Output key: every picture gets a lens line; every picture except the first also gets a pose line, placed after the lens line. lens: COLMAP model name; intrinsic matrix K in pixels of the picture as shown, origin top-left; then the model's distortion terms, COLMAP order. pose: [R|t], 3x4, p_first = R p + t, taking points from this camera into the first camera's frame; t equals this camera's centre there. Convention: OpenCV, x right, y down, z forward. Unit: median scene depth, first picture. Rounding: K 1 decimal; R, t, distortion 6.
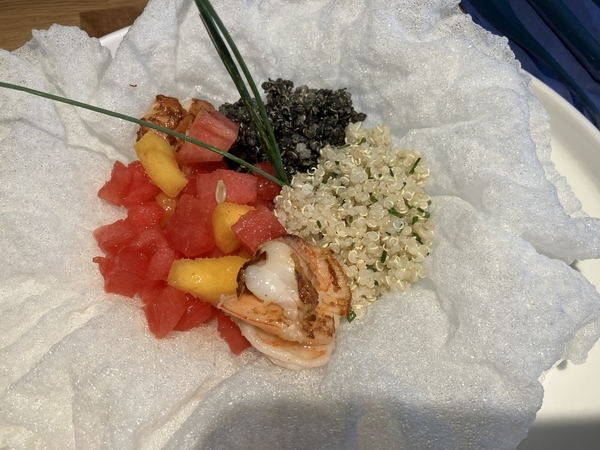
lens RADIAL K [[486.6, 0, 297.0], [0, 486.6, 221.0], [0, 0, 1]] dist [0.018226, -0.026649]
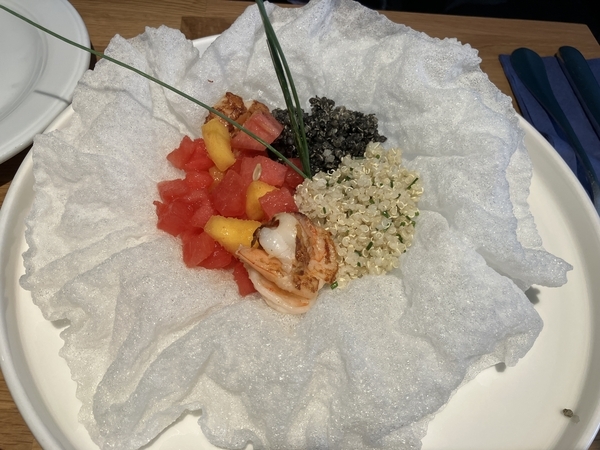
lens RADIAL K [[486.6, 0, 304.3], [0, 486.6, 227.7], [0, 0, 1]] dist [0.018226, -0.026649]
pose [[0.975088, 0.204358, -0.086258, 0.106507], [-0.206930, 0.978111, -0.021907, 0.085901], [0.079893, 0.039210, 0.996032, -0.273705]]
